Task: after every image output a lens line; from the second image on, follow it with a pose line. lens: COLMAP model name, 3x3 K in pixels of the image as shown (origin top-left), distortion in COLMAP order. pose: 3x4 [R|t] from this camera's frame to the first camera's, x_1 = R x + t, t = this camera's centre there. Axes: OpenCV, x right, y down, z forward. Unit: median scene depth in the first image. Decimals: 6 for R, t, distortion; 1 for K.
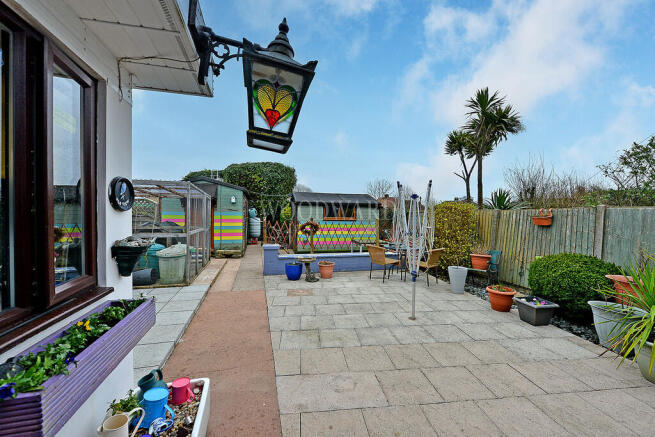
lens RADIAL K [[262.3, 0, 327.2], [0, 262.3, 216.5], [0, 0, 1]] dist [-0.000173, -0.000026]
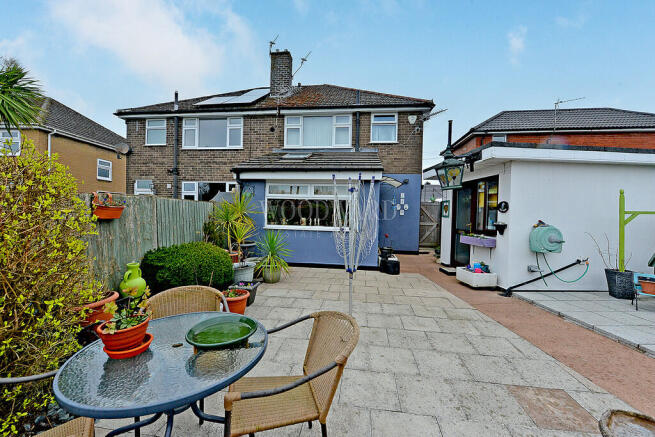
lens RADIAL K [[262.3, 0, 327.2], [0, 262.3, 216.5], [0, 0, 1]] dist [-0.000173, -0.000026]
pose [[-0.970069, -0.031957, 0.240716, 0.197854], [-0.024638, 0.999140, 0.033354, -0.011632], [-0.241575, 0.026425, -0.970022, 2.017395]]
